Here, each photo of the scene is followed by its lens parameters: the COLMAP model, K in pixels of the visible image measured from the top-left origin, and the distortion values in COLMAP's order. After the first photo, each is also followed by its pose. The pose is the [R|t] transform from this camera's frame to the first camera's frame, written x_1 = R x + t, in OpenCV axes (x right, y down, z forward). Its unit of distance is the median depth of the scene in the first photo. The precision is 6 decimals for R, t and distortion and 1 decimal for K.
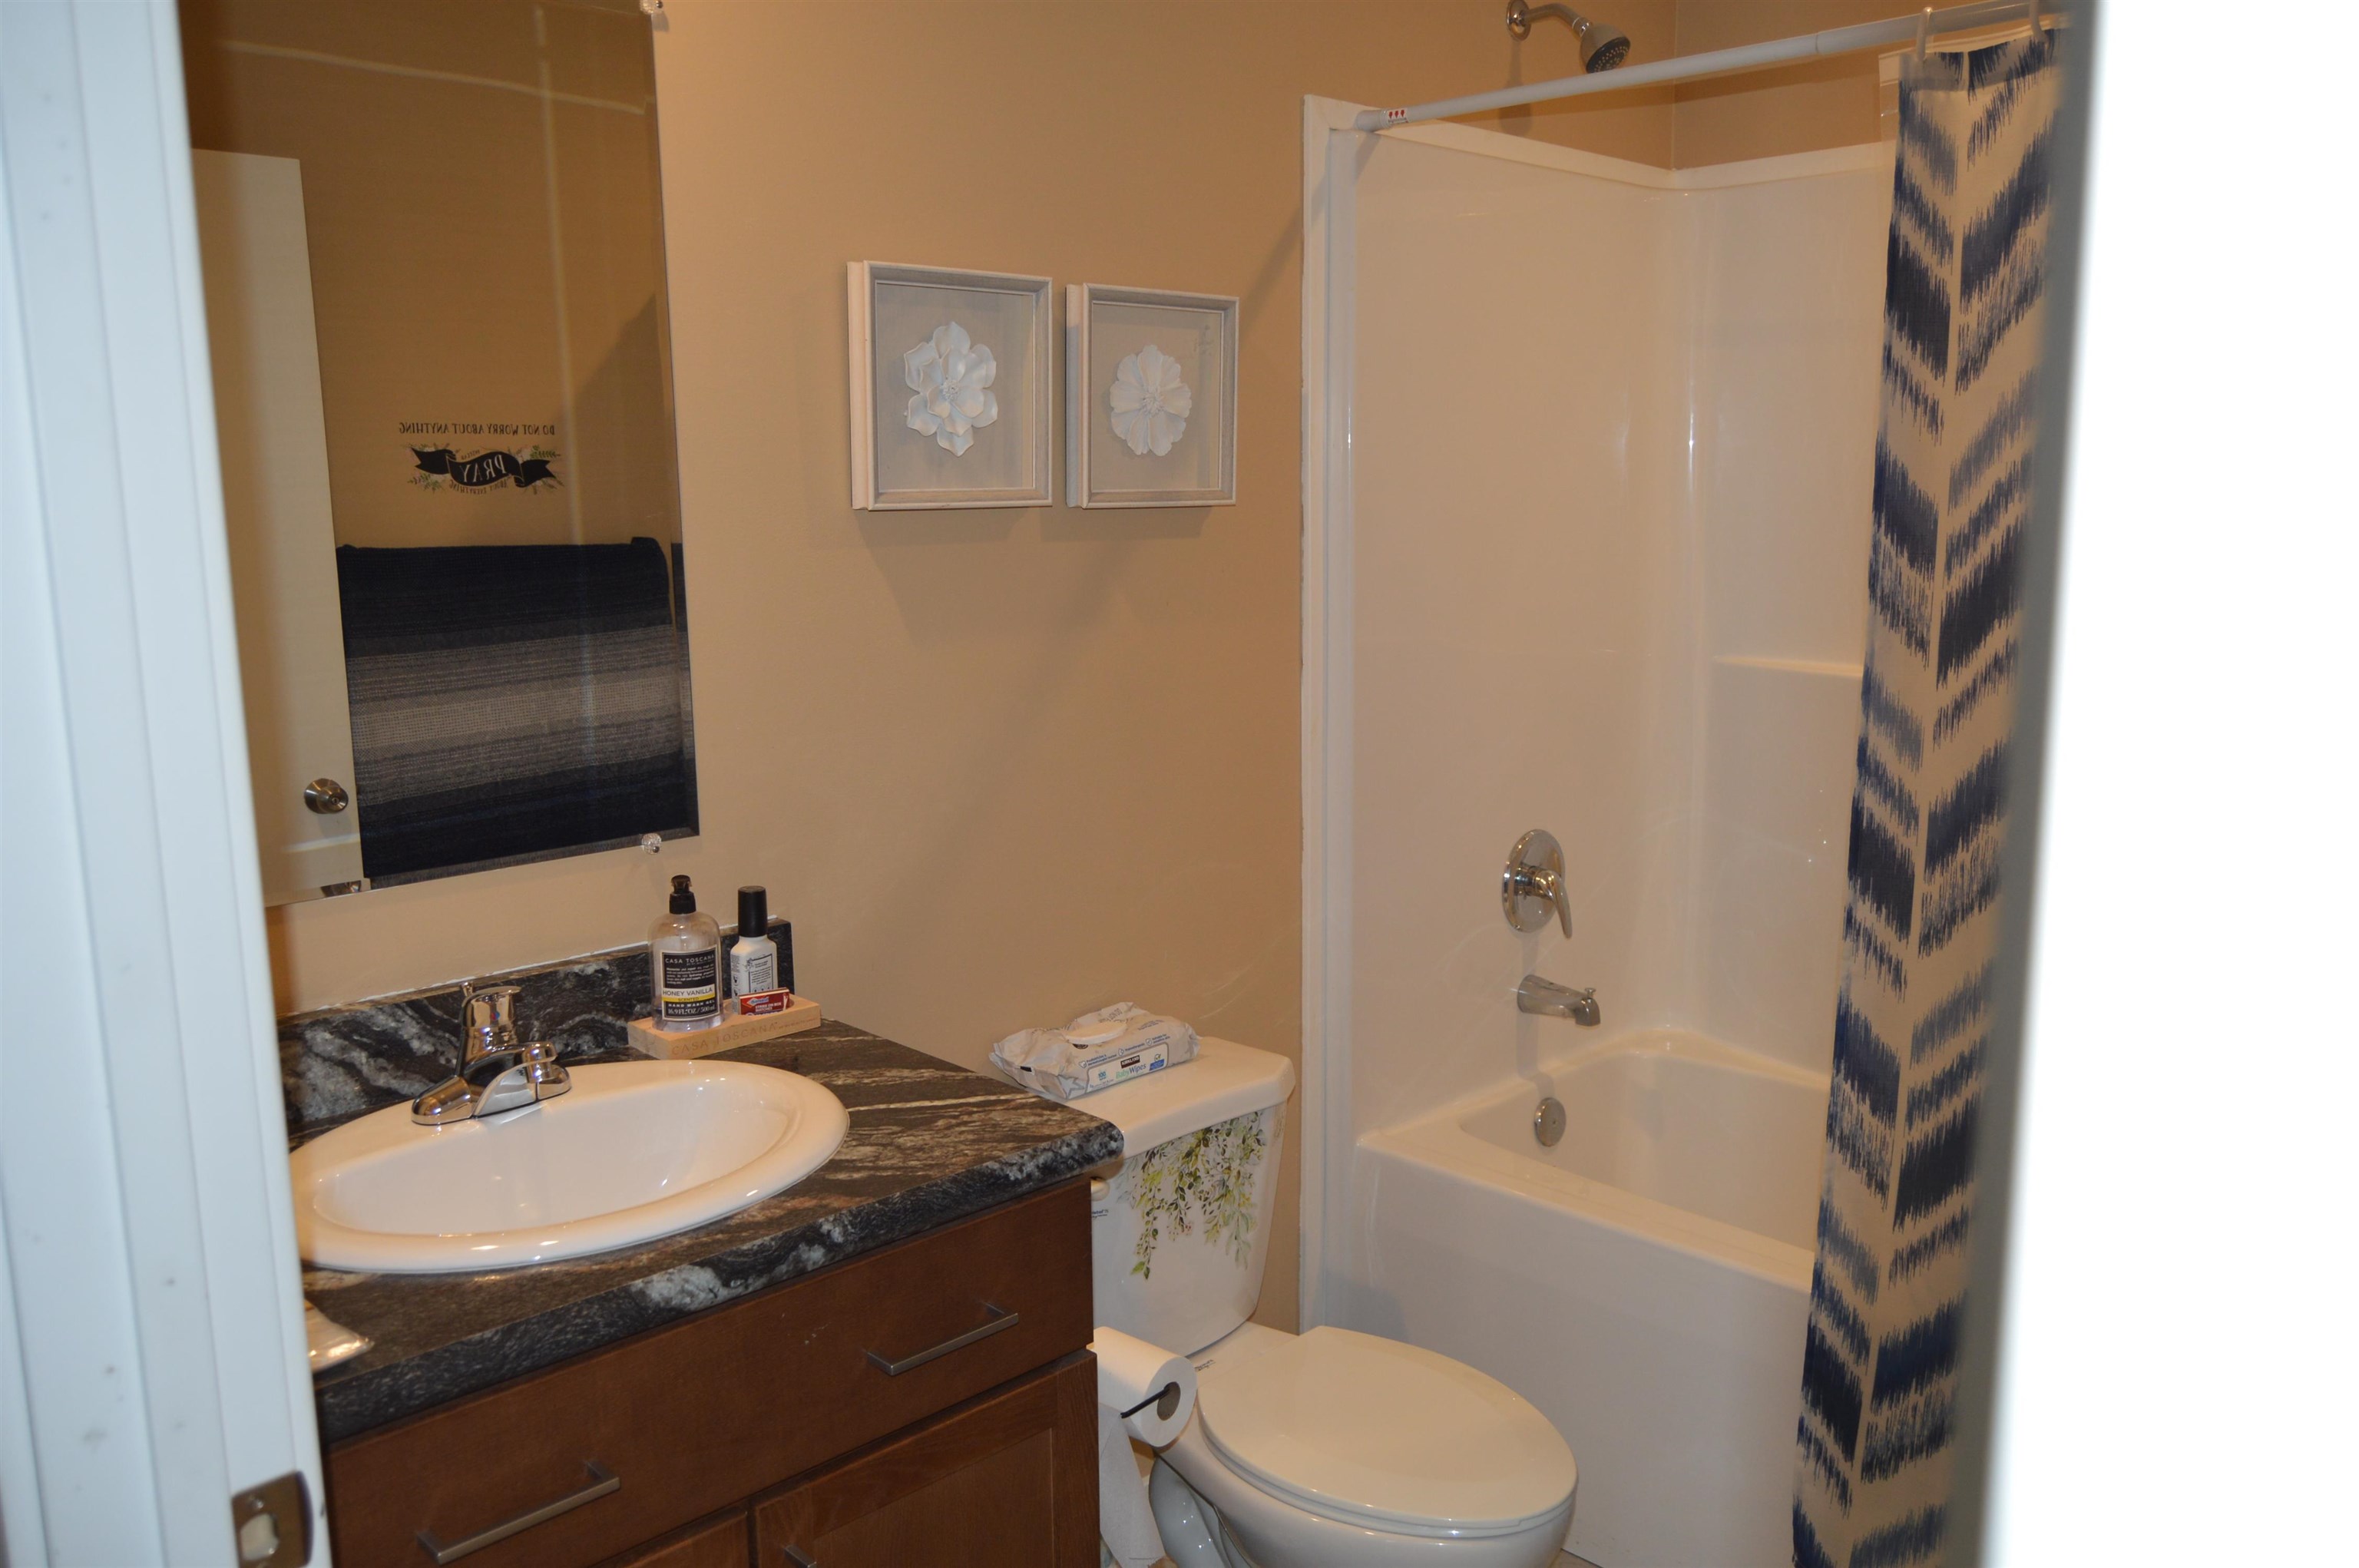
lens RADIAL K [[1850.9, 0, 1178.7], [0, 1850.9, 785.5], [0, 0, 1]] dist [-0.006302, -0.004090]
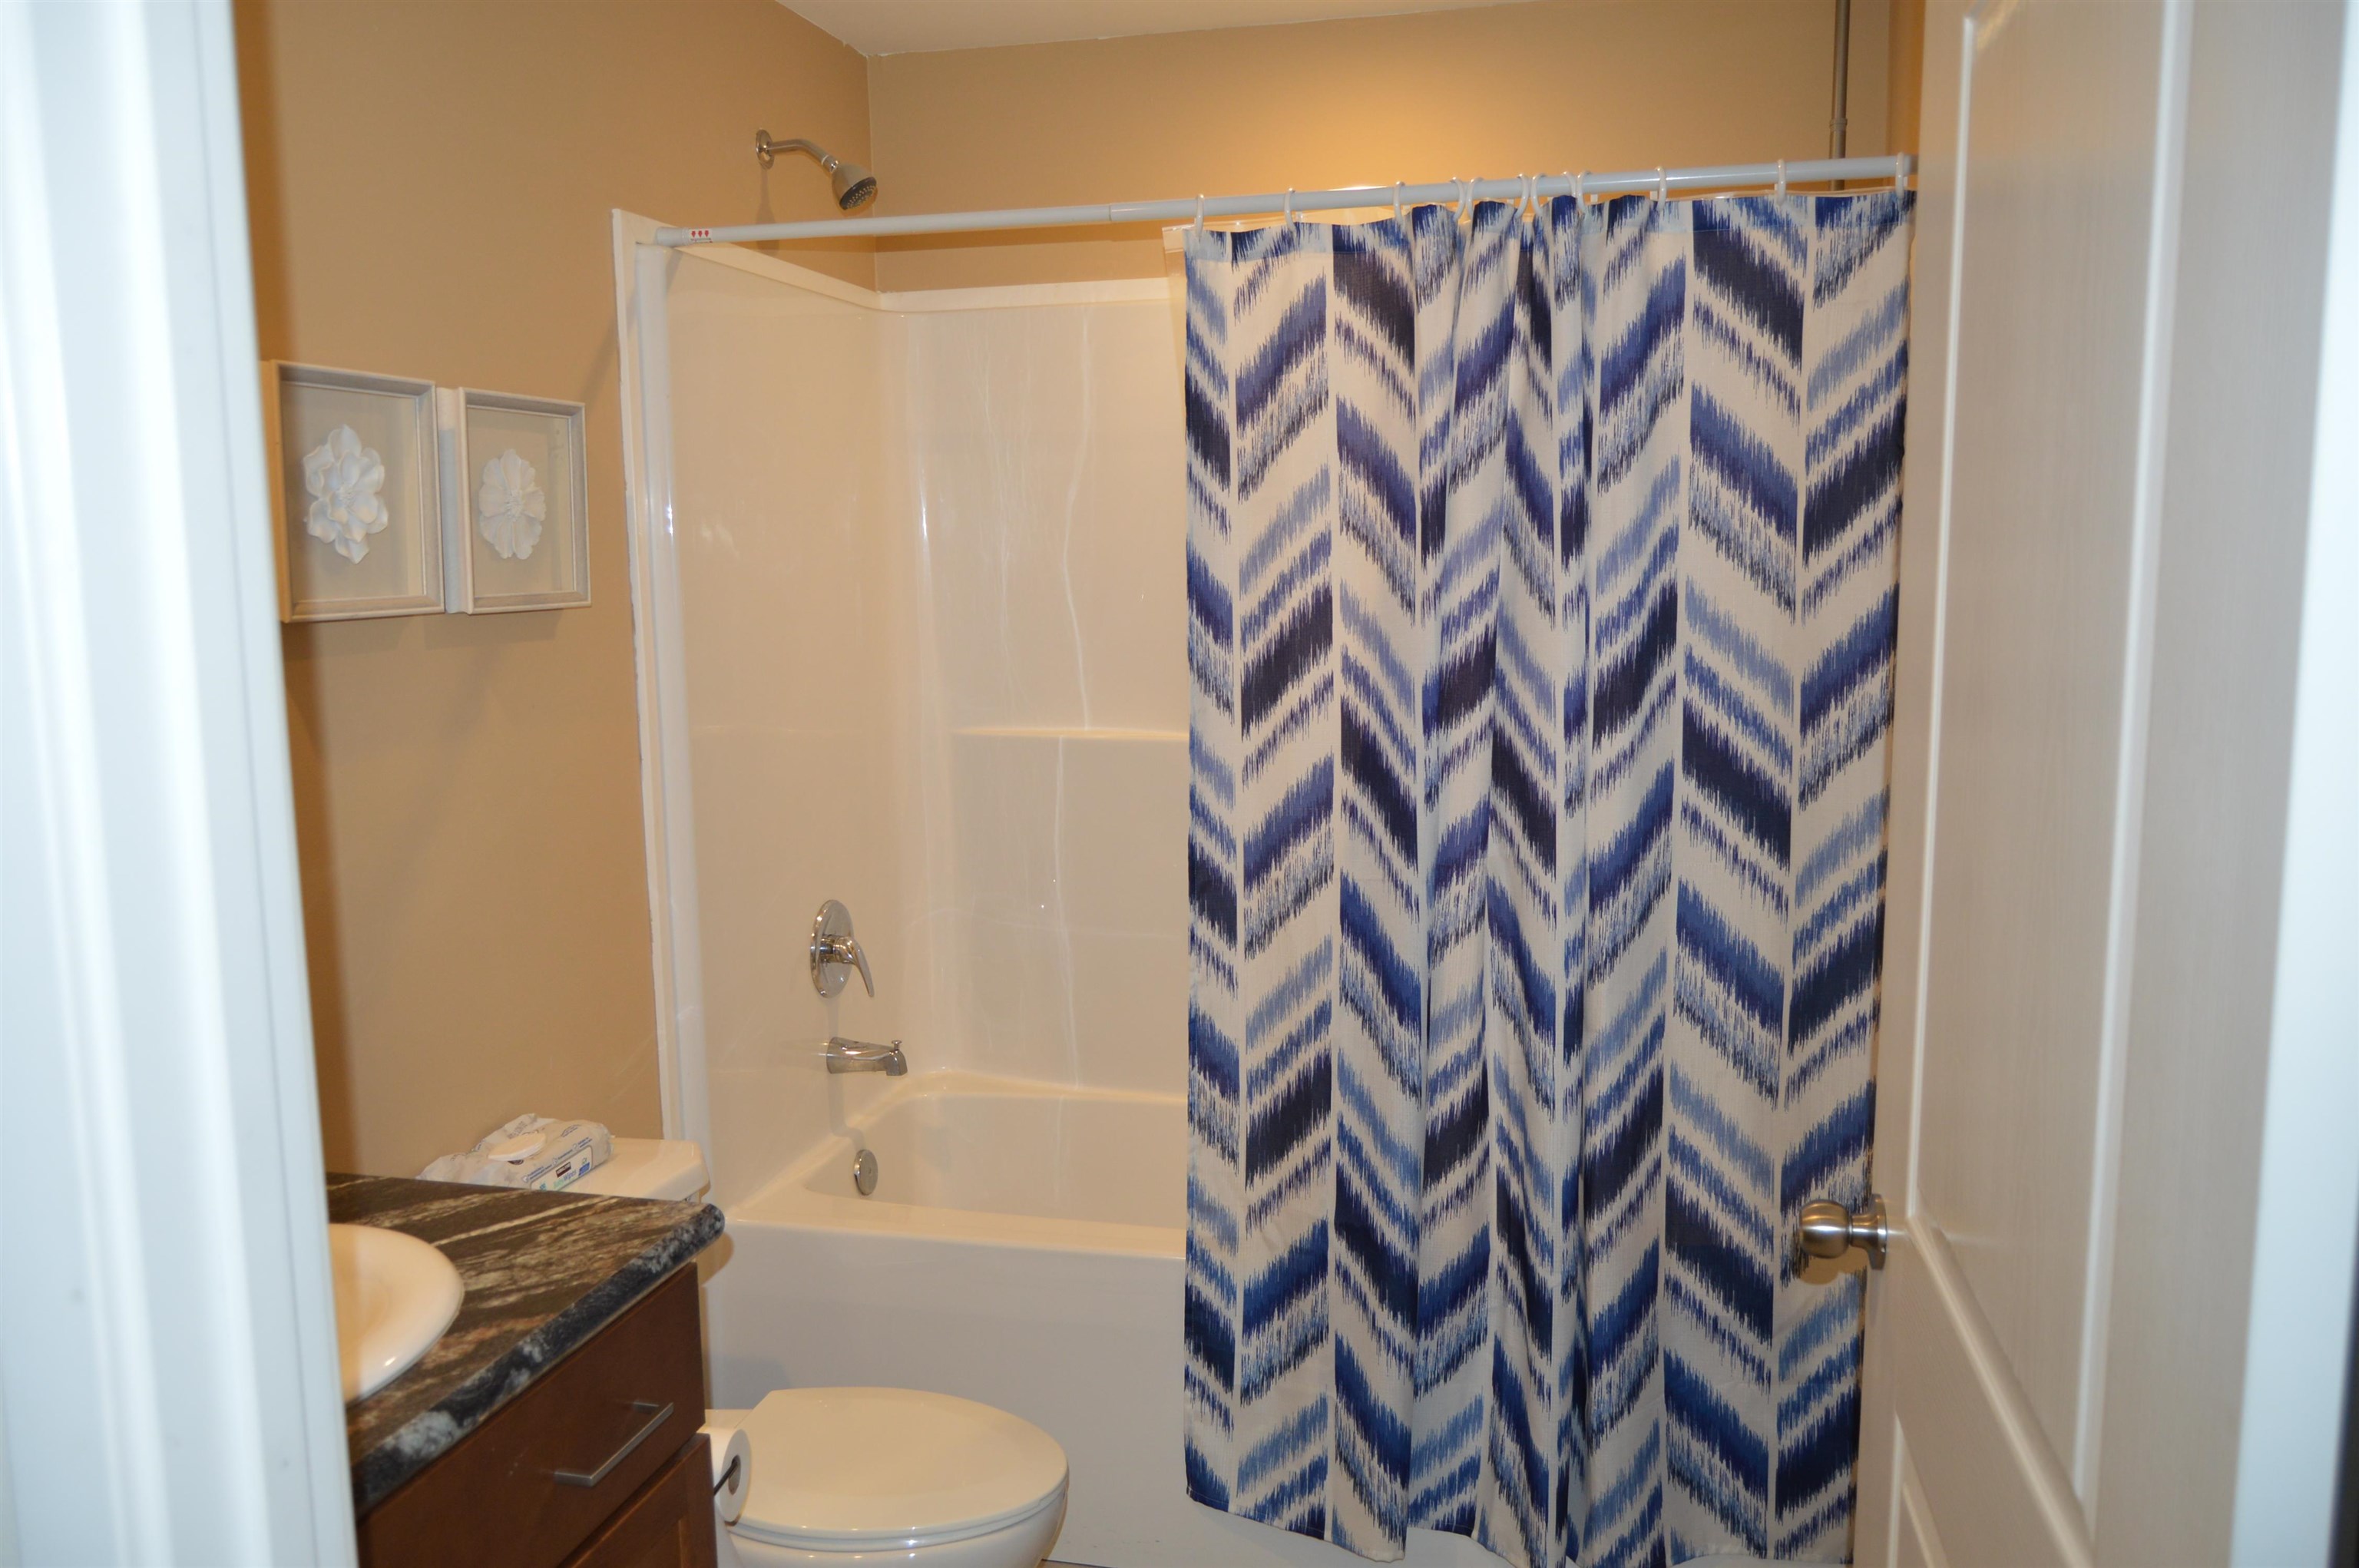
lens RADIAL K [[1850.9, 0, 1185.1], [0, 1850.9, 785.9], [0, 0, 1]] dist [-0.006302, -0.004090]
pose [[0.850657, -0.075911, 0.520212, -0.258158], [0.098350, 0.995029, -0.015624, -0.006788], [-0.516440, 0.064453, 0.853894, -0.028069]]
